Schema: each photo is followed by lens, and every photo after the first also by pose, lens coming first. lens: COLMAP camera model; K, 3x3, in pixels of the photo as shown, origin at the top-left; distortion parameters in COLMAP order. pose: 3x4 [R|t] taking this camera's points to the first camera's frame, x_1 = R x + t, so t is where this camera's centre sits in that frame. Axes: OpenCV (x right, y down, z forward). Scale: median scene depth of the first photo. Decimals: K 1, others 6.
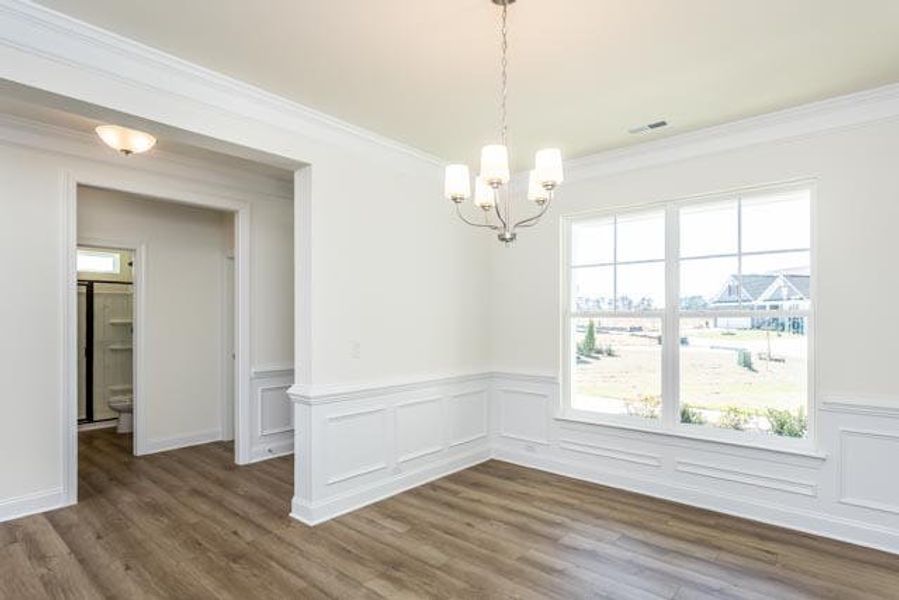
lens RADIAL K [[478.9, 0, 454.1], [0, 478.9, 304.3], [0, 0, 1]] dist [0.003941, -0.000371]
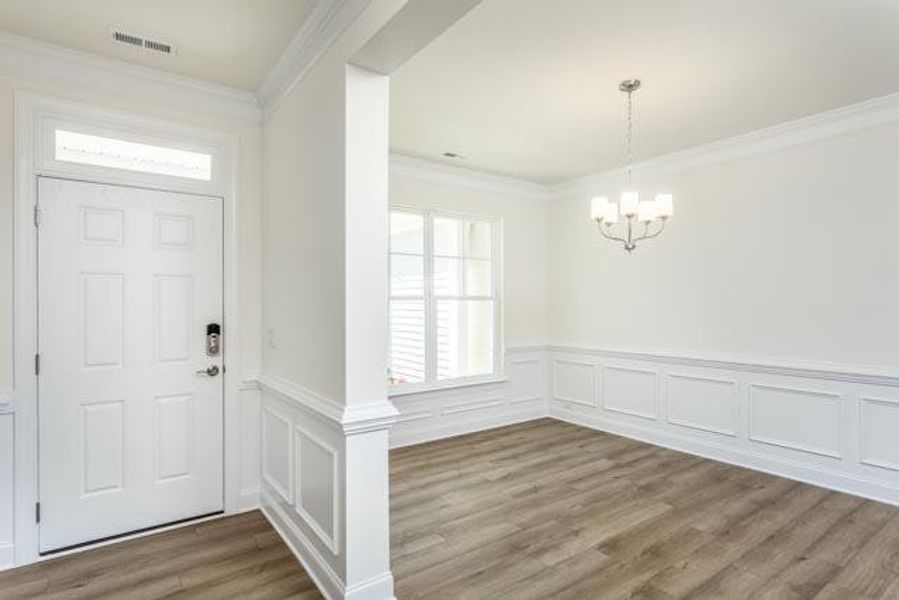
lens RADIAL K [[478.9, 0, 451.4], [0, 478.9, 303.9], [0, 0, 1]] dist [0.003941, -0.000371]
pose [[0.232391, -0.006791, 0.972599, -1.001347], [-0.026157, 0.999570, 0.013229, 0.020315], [-0.972271, -0.028515, 0.232114, 0.811139]]
